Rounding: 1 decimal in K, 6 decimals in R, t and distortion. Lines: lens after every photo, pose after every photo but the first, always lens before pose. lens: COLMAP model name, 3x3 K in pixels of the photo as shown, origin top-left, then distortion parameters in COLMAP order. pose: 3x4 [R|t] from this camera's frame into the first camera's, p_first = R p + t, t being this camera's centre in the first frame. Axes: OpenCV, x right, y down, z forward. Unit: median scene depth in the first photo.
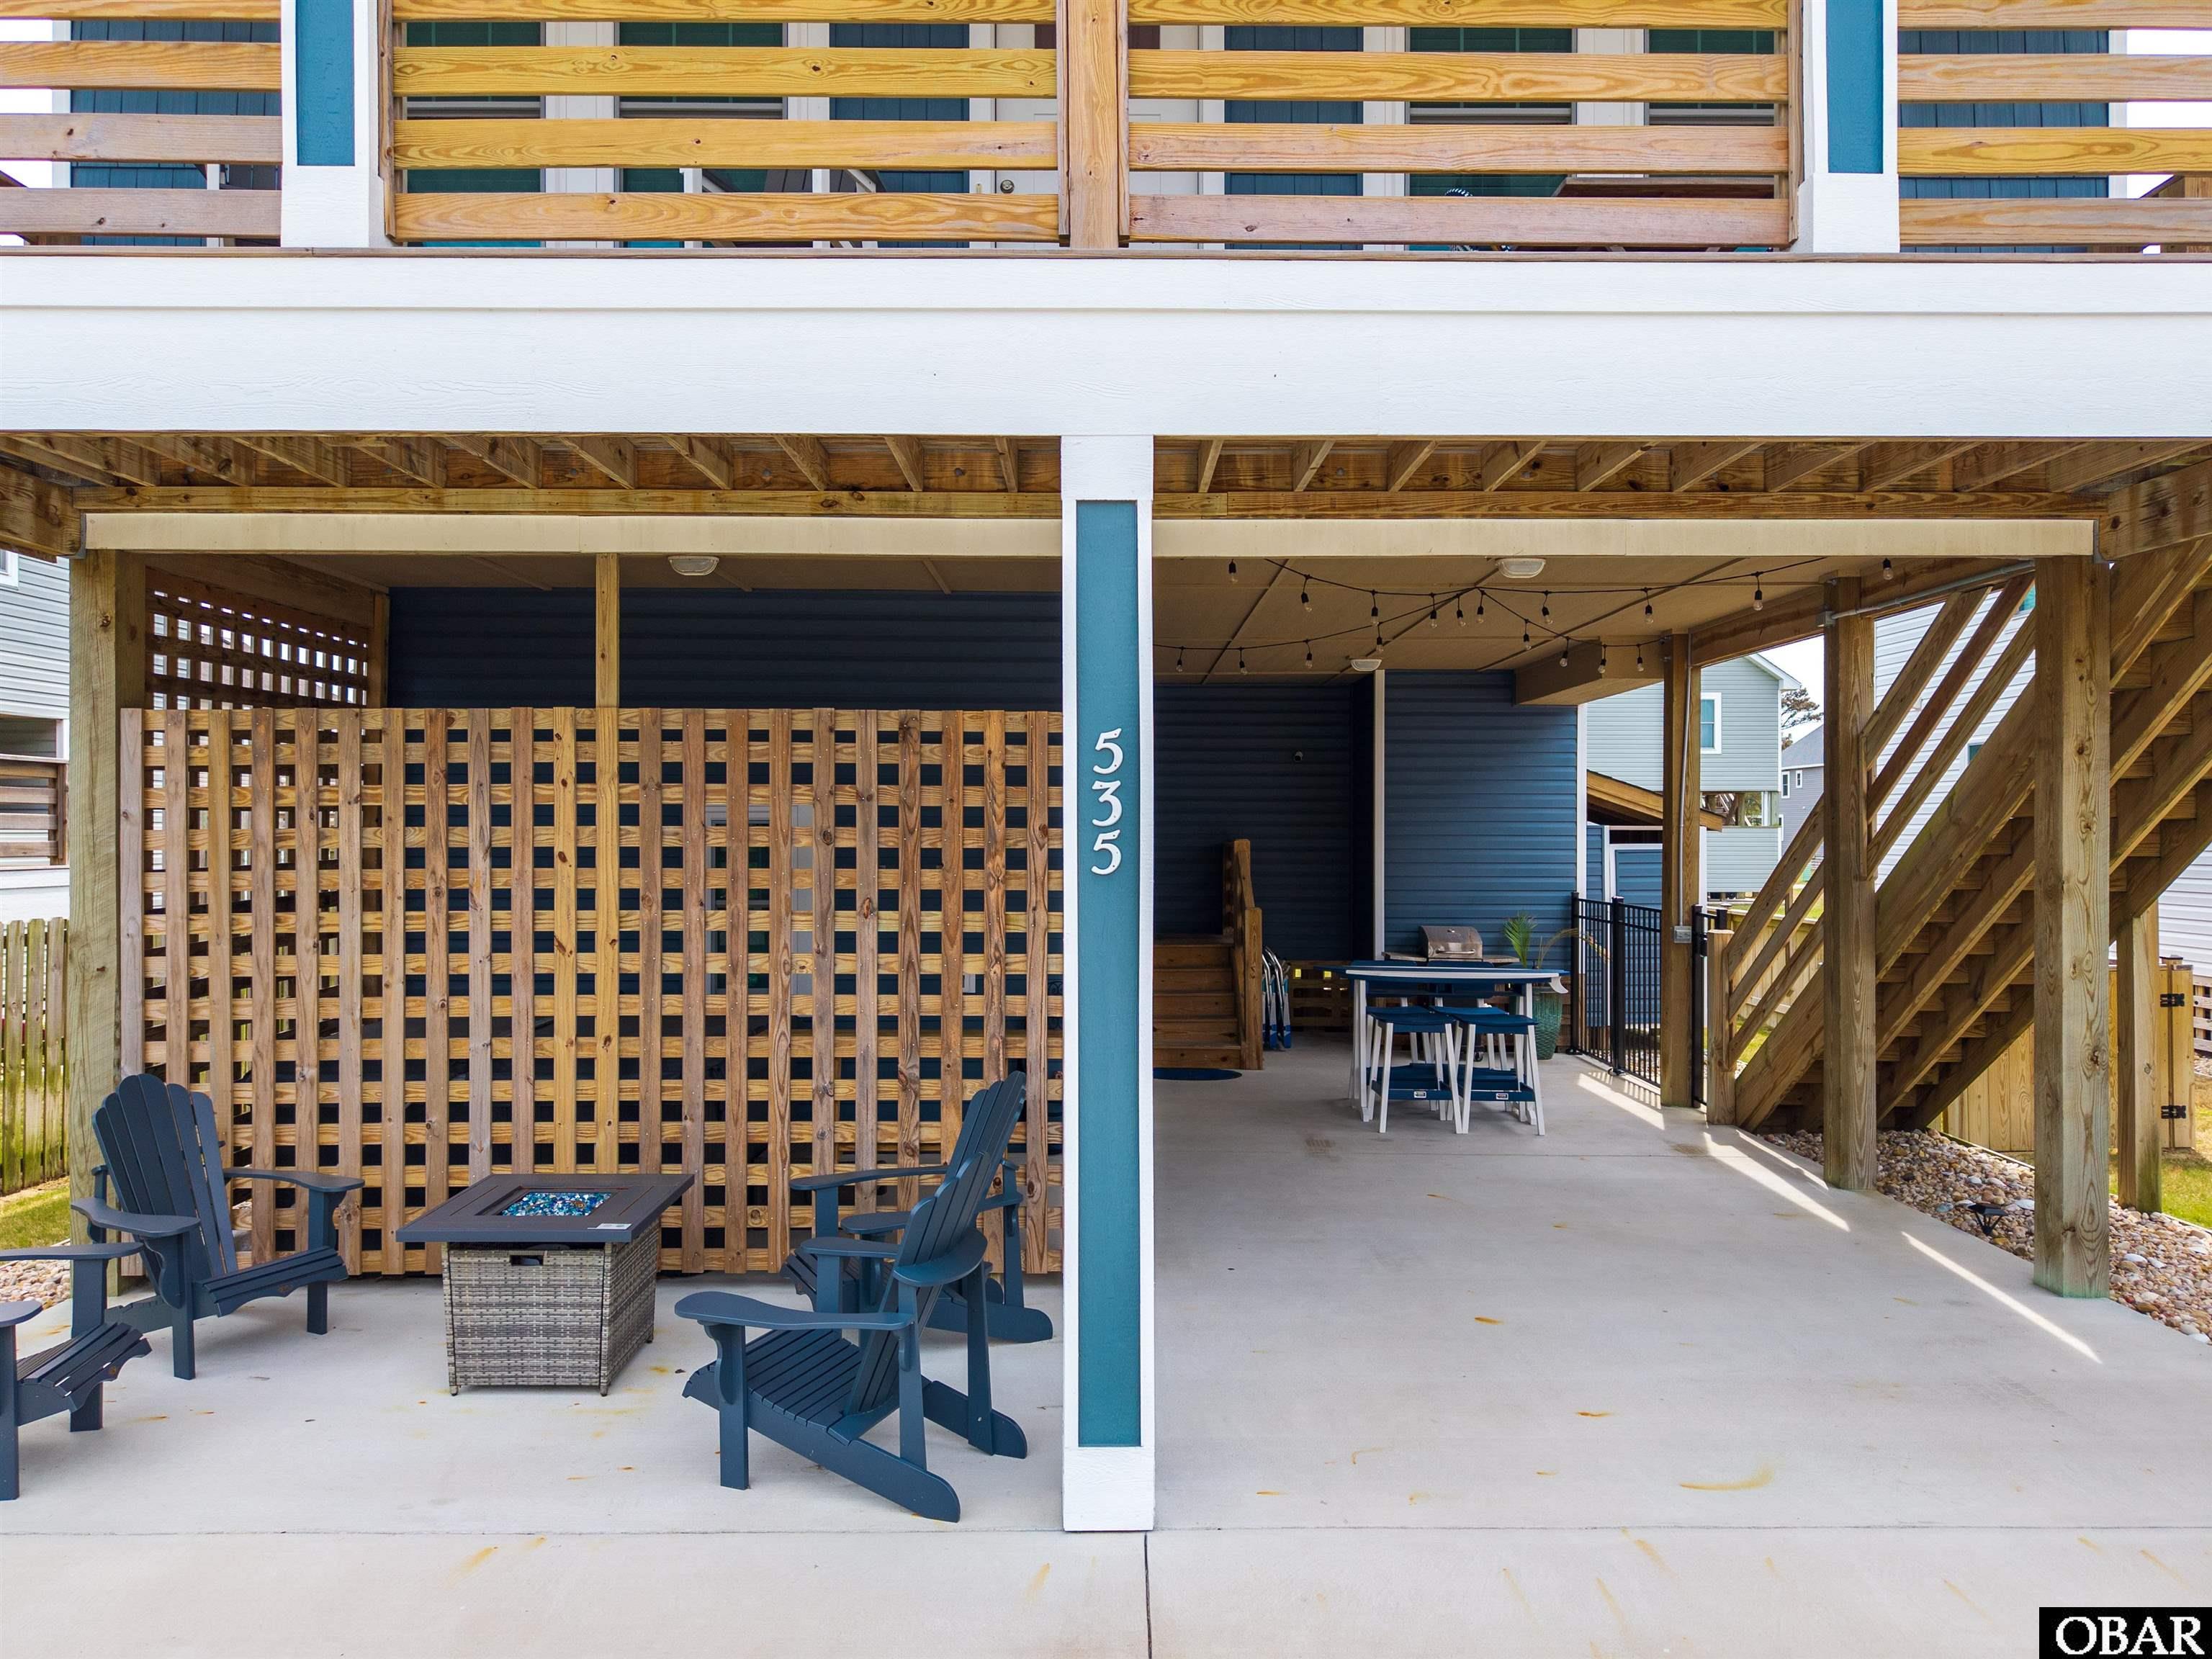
lens RADIAL K [[1487.2, 0, 1126.4], [0, 1487.2, 825.3], [0, 0, 1]] dist [0.028075, -0.029399]
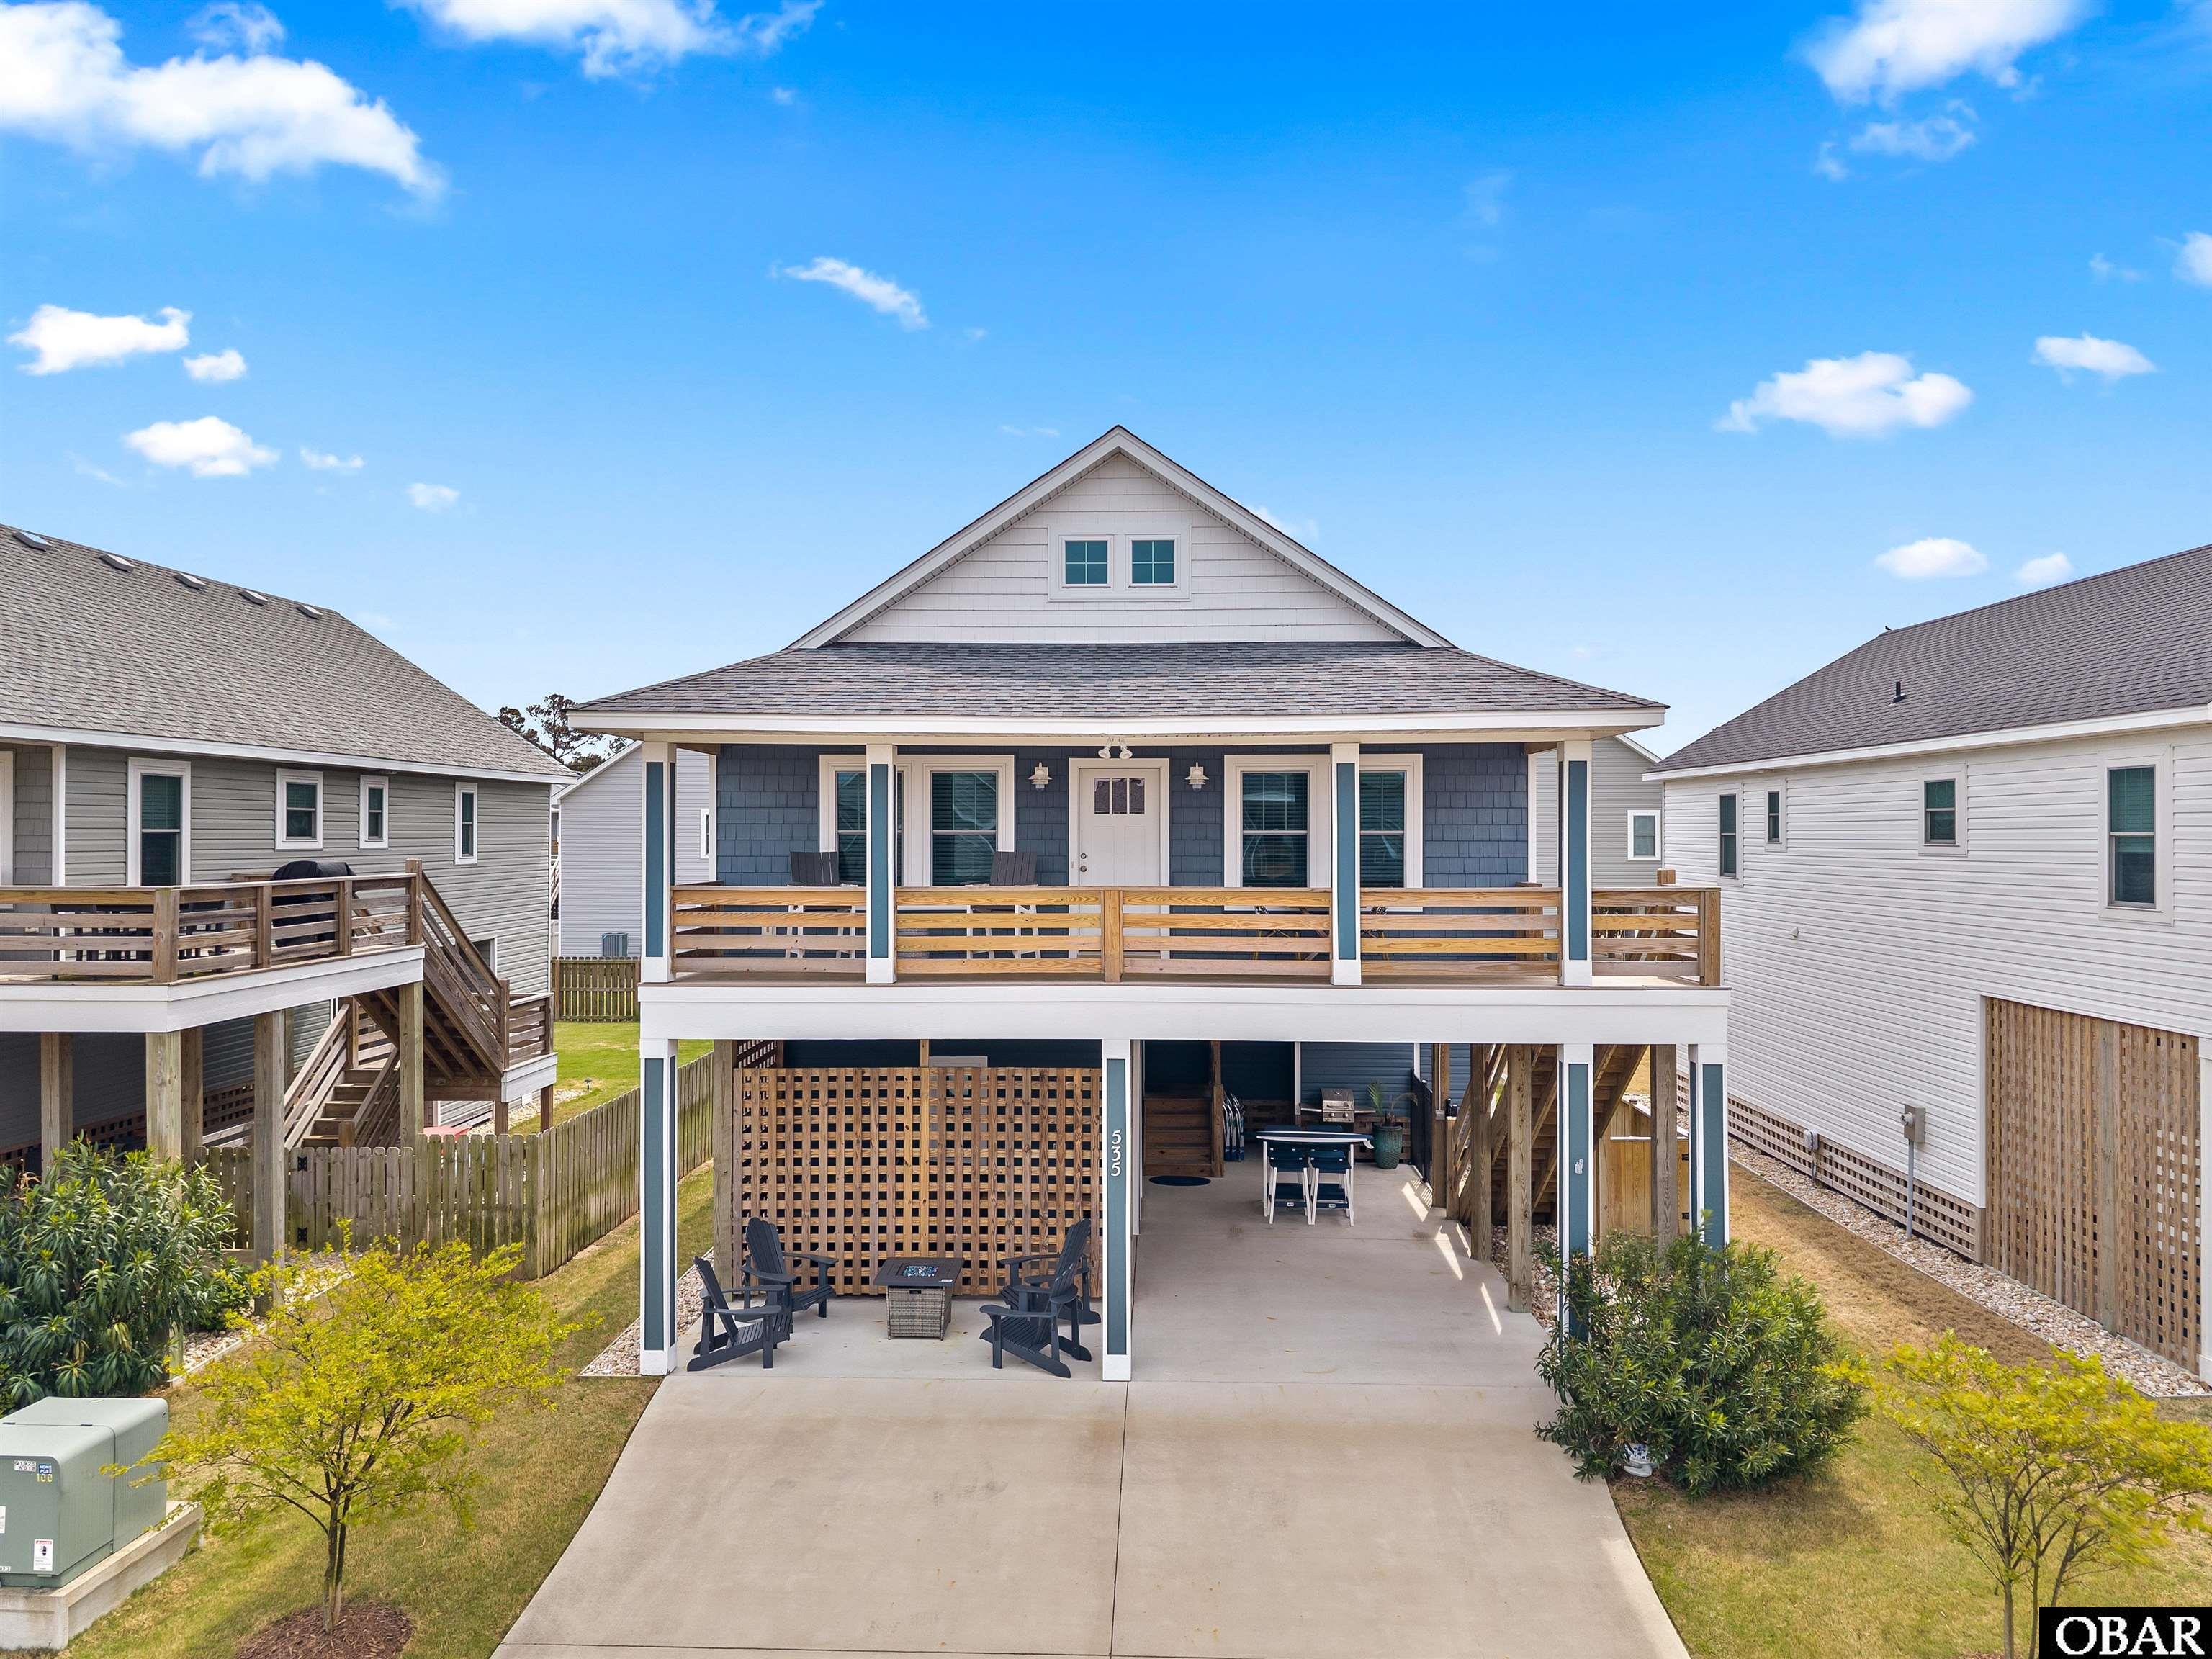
lens RADIAL K [[1487.2, 0, 1131.0], [0, 1487.2, 796.2], [0, 0, 1]] dist [0.028075, -0.029399]
pose [[0.999284, 0.000163, -0.037822, 0.094067], [-0.000975, 0.999770, -0.021439, -0.482345], [0.037810, 0.021460, 0.999054, -1.502487]]
